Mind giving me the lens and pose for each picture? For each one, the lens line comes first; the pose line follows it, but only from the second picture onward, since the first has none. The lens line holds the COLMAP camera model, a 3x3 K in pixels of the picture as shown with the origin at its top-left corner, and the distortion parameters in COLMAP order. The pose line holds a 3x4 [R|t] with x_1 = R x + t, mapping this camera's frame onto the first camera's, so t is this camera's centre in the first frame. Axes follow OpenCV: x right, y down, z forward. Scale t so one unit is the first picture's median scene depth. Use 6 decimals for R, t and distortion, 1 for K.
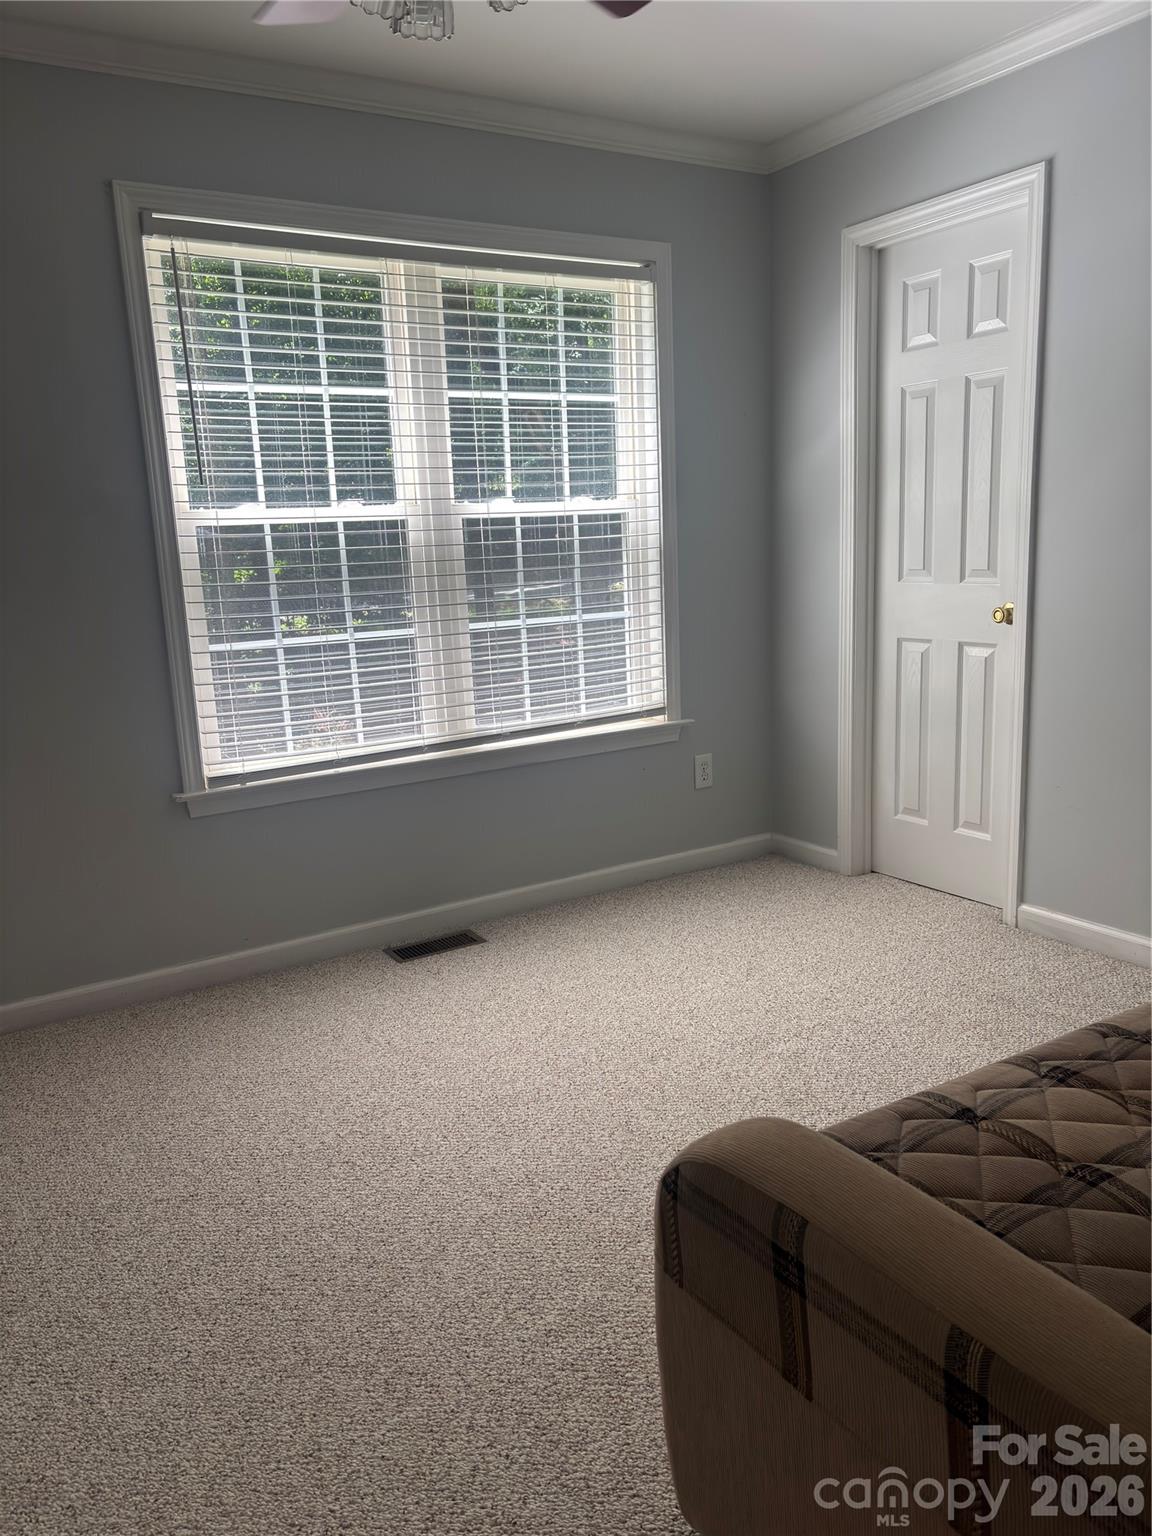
lens RADIAL K [[1155.1, 0, 576.7], [0, 1155.1, 769.6], [0, 0, 1]] dist [0.053309, -0.070335]
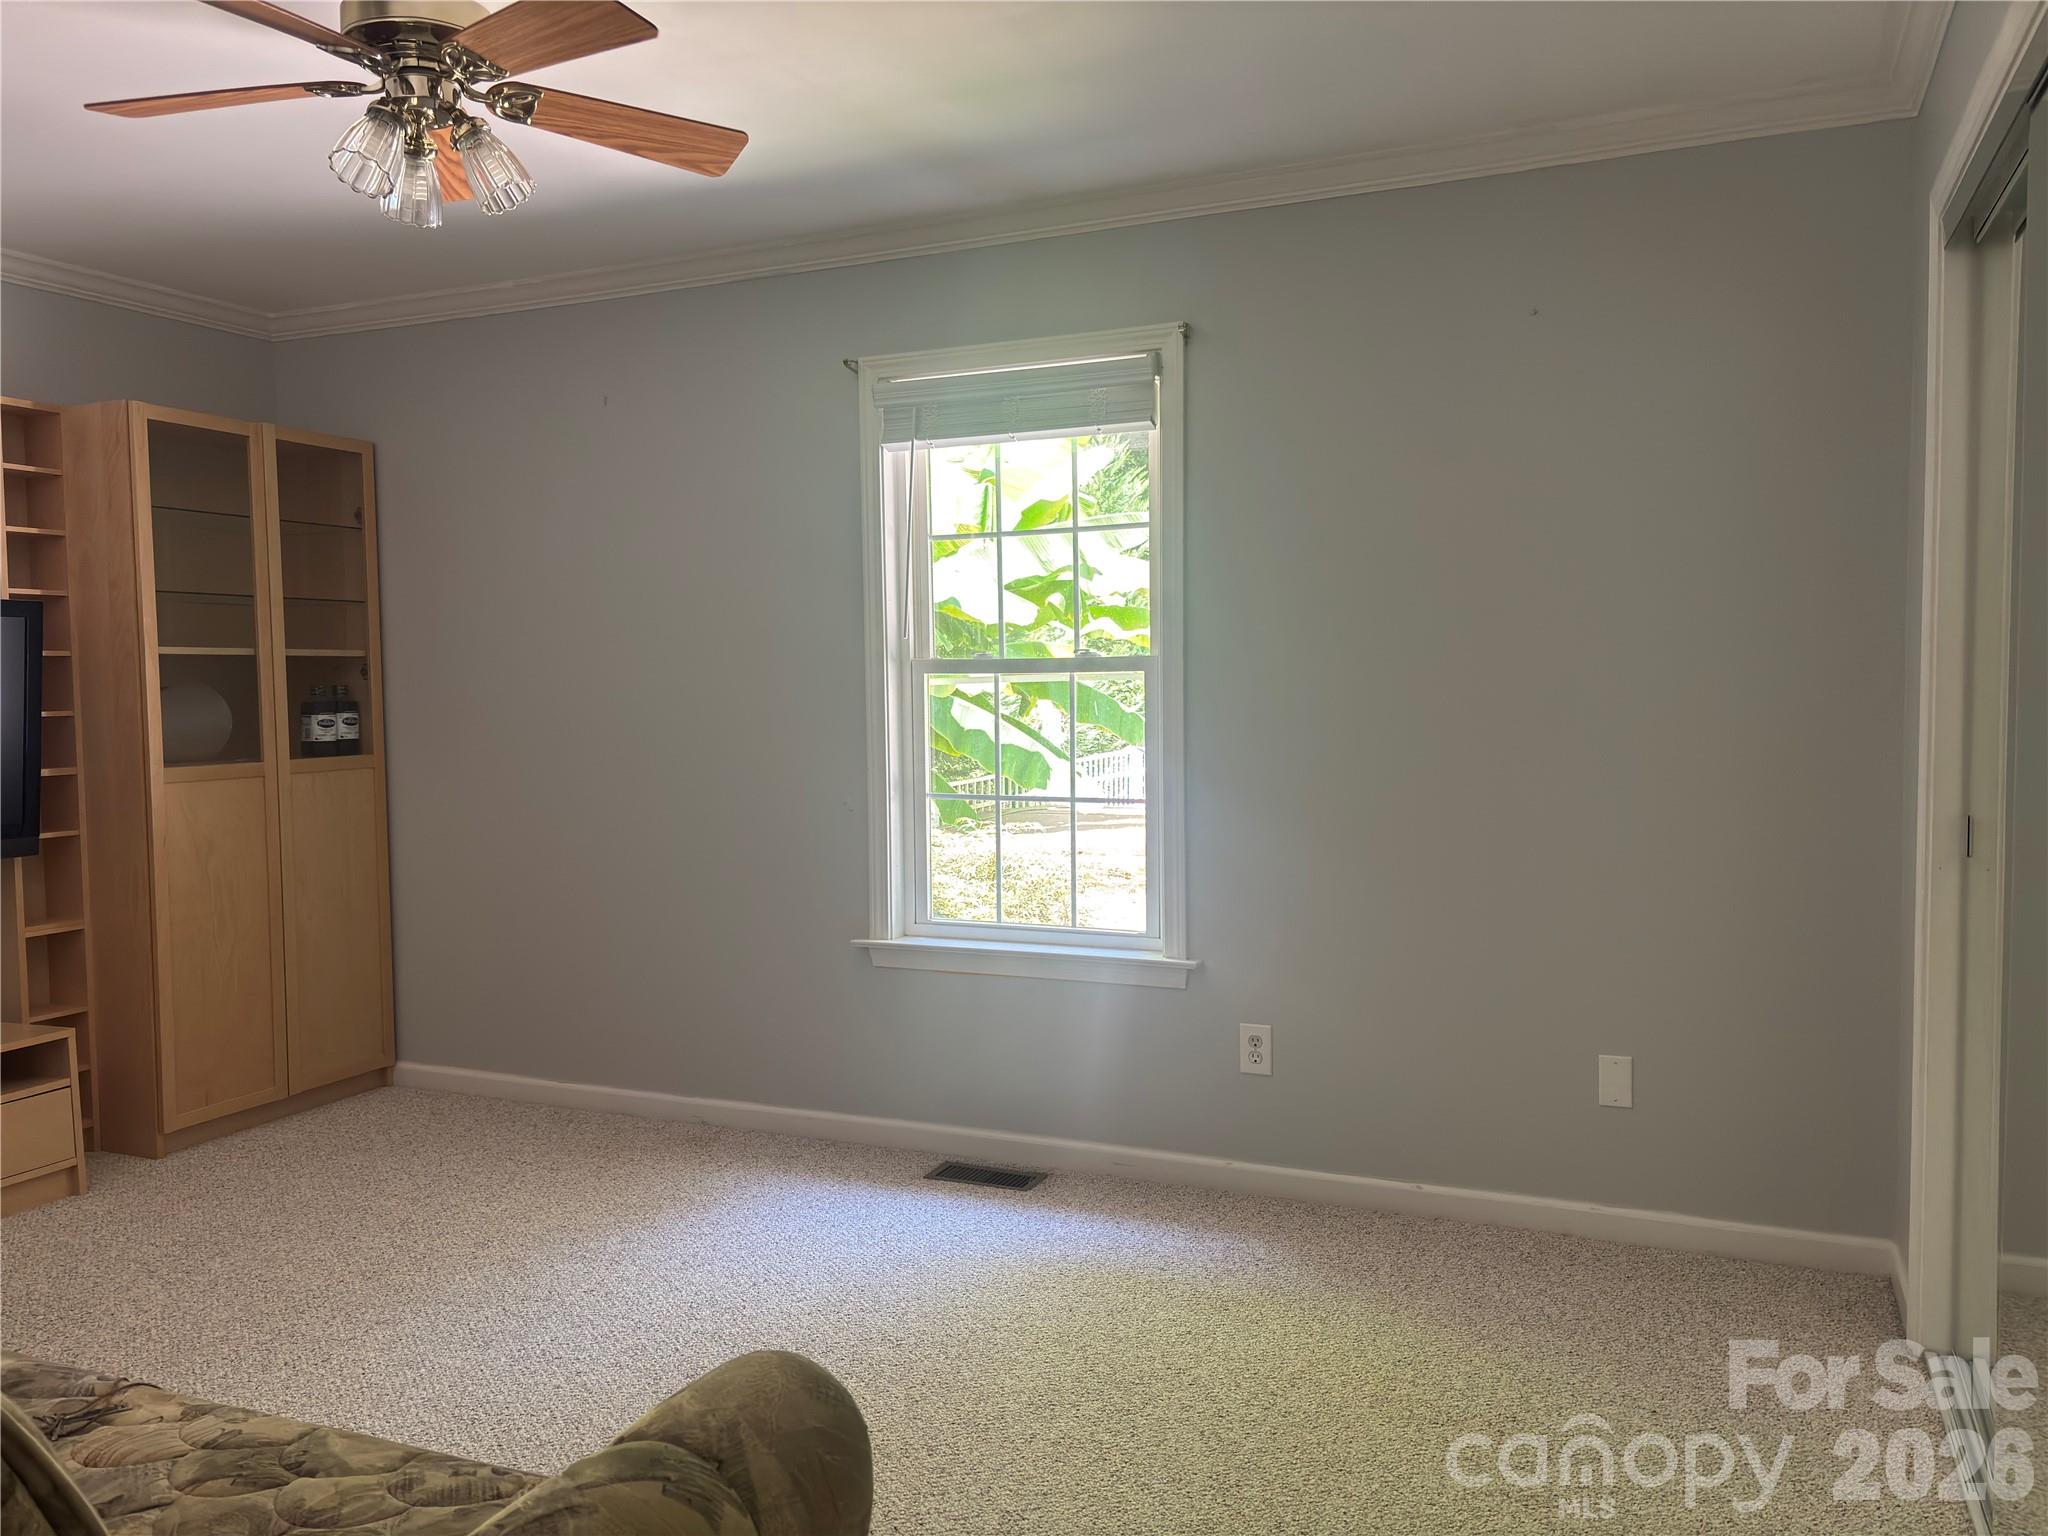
lens RADIAL K [[1540.2, 0, 1025.1], [0, 1540.2, 765.2], [0, 0, 1]] dist [0.053309, -0.070335]
pose [[0.545674, 0.099868, -0.832025, 0.759407], [-0.172606, 0.984978, 0.005025, -0.140646], [0.820029, 0.140870, 0.554715, 0.380447]]
